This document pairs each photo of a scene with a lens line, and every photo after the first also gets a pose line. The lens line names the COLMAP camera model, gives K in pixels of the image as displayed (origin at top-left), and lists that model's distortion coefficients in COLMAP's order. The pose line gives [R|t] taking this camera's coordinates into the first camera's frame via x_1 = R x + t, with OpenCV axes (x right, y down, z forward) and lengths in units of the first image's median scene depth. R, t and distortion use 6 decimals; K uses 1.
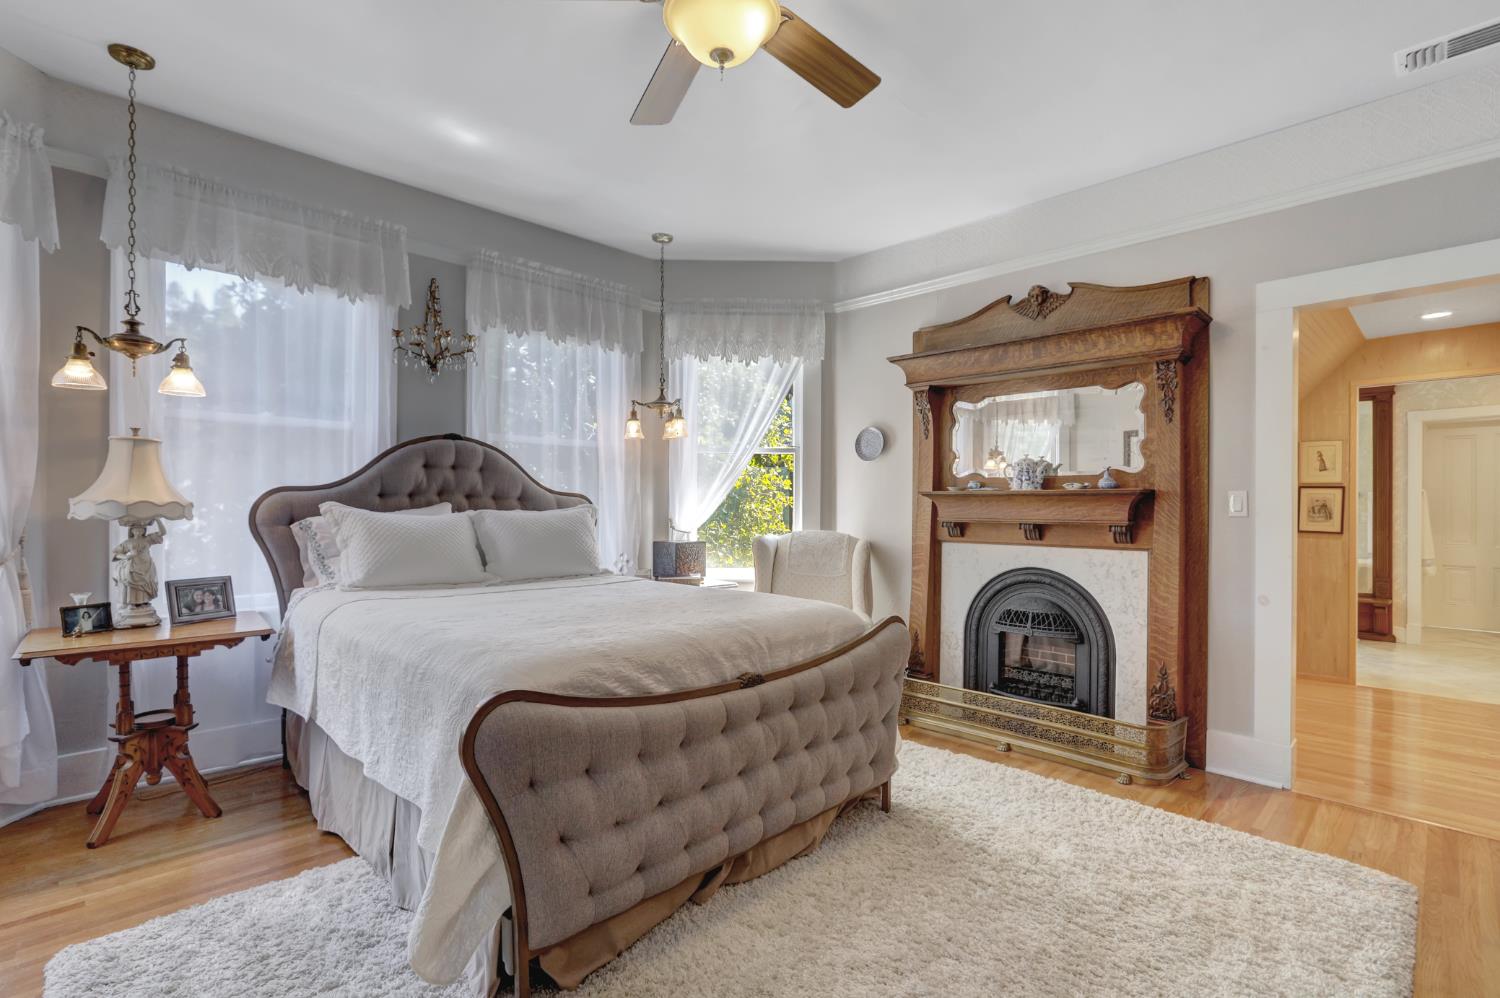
lens RADIAL K [[705.9, 0, 747.1], [0, 705.9, 507.6], [0, 0, 1]] dist [0.003203, 0.000543]
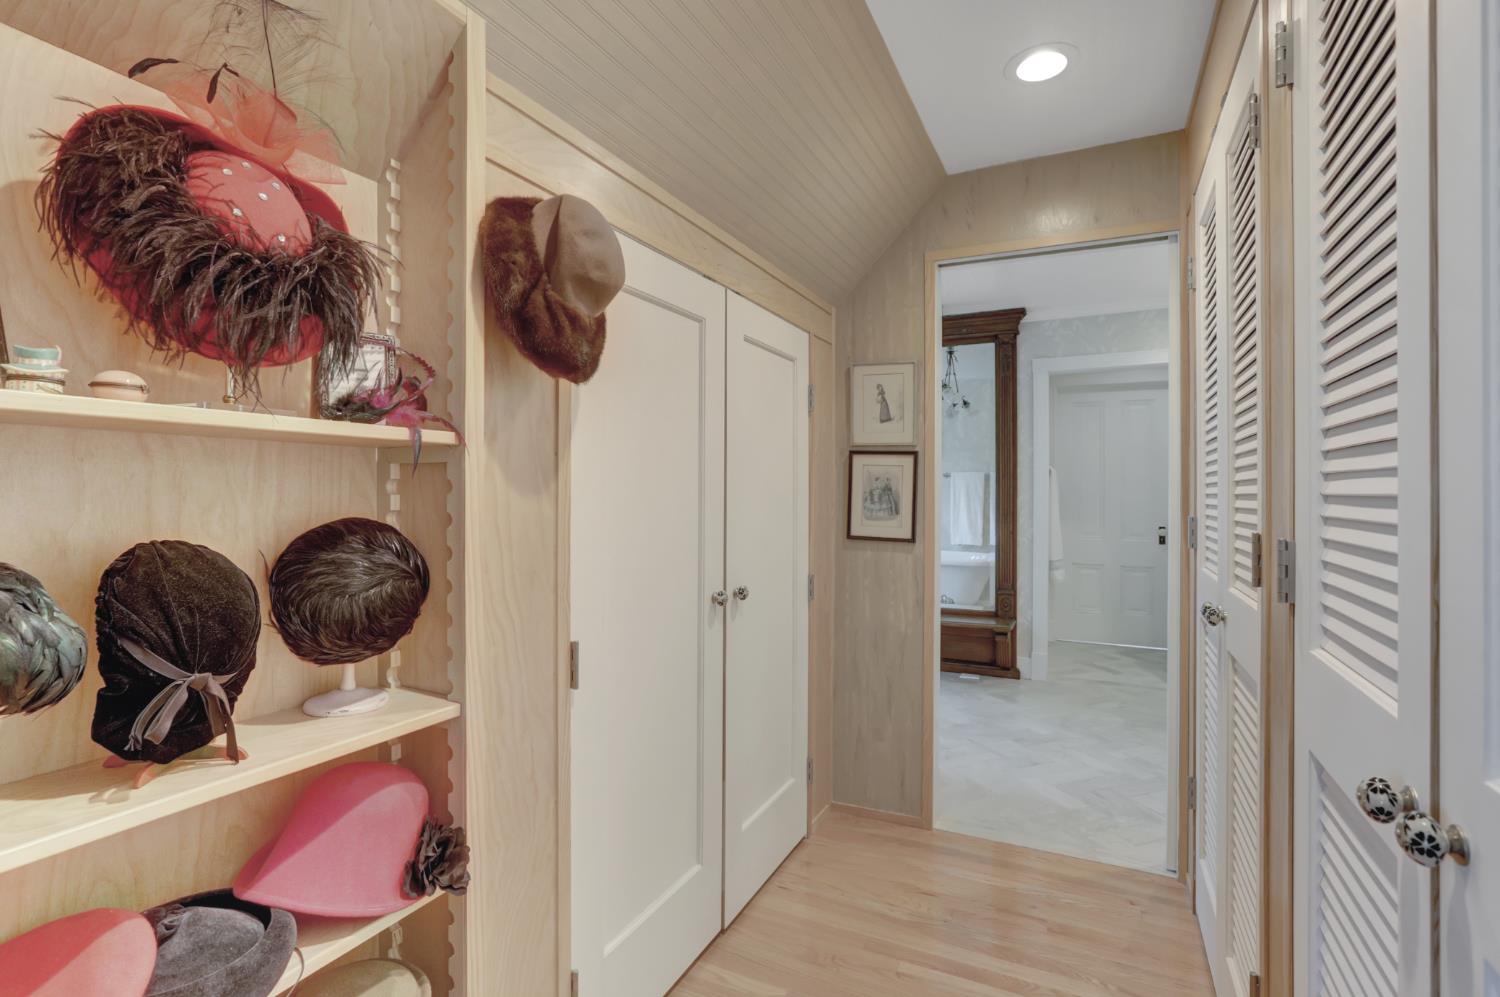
lens RADIAL K [[702.4, 0, 772.1], [0, 702.4, 494.1], [0, 0, 1]] dist [-0.001675, -0.000028]
pose [[0.935519, -0.002143, 0.353270, 0.540885], [0.001504, 0.999997, 0.002083, 0.000347], [-0.353273, -0.001417, 0.935519, 0.531936]]
